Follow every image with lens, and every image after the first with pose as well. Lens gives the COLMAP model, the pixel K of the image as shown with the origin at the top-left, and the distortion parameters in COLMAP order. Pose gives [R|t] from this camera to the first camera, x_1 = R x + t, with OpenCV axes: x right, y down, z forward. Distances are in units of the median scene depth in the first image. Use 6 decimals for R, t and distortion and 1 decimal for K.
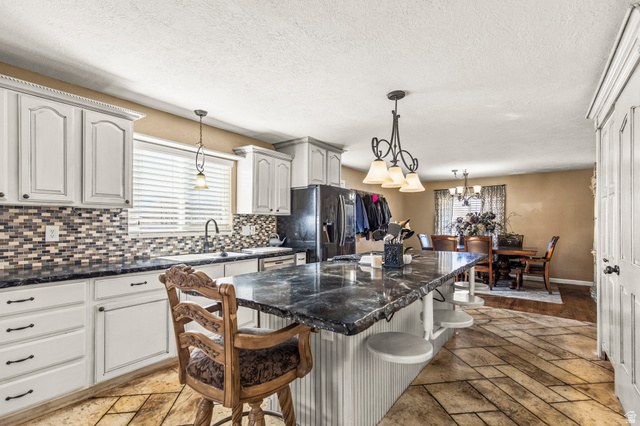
lens RADIAL K [[294.1, 0, 327.2], [0, 294.1, 223.7], [0, 0, 1]] dist [0.008516, -0.000691]
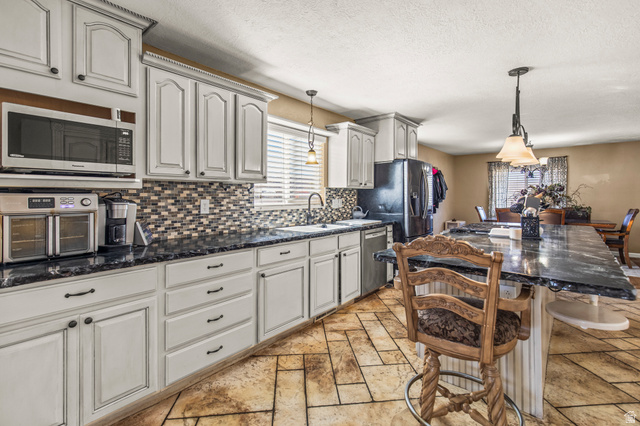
lens RADIAL K [[294.1, 0, 324.0], [0, 294.1, 196.2], [0, 0, 1]] dist [0.008516, -0.000691]
pose [[0.998289, -0.002683, -0.058406, -0.356704], [0.002681, 0.999996, -0.000100, -0.003832], [0.058406, -0.000056, 0.998293, -0.060196]]
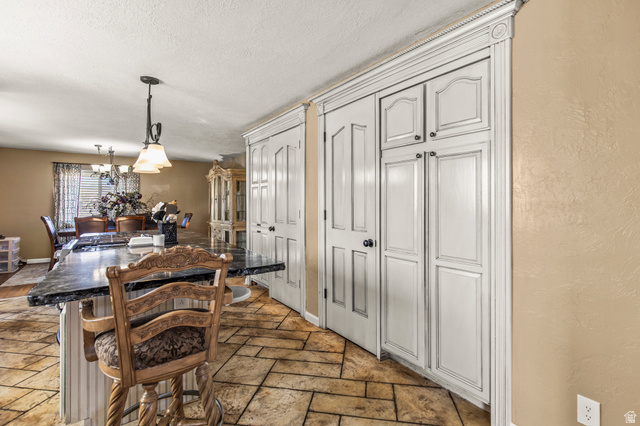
lens RADIAL K [[308.0, 0, 320.0], [0, 308.0, 201.1], [0, 0, 1]] dist [0.001663, 0.000110]
pose [[0.328071, 0.000337, 0.944653, -0.552024], [0.004291, 0.999989, -0.001847, -0.005826], [-0.944643, 0.004660, 0.328066, 0.074134]]
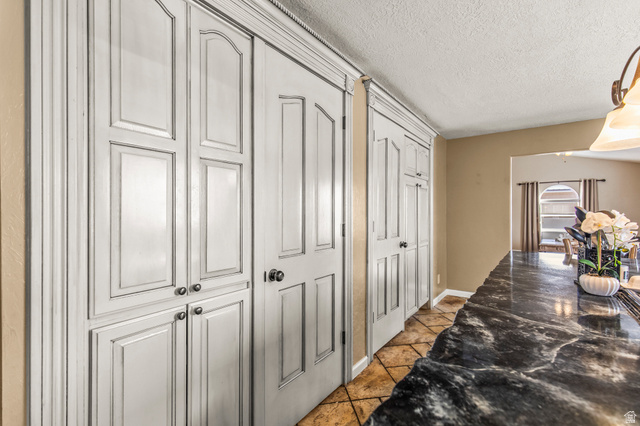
lens RADIAL K [[294.1, 0, 321.2], [0, 294.1, 212.8], [0, 0, 1]] dist [0.008516, -0.000691]
pose [[-0.999999, -0.001433, 0.000933, 0.715688], [-0.001435, 0.999997, -0.002099, 0.000594], [-0.000930, -0.002101, -0.999997, 1.396175]]
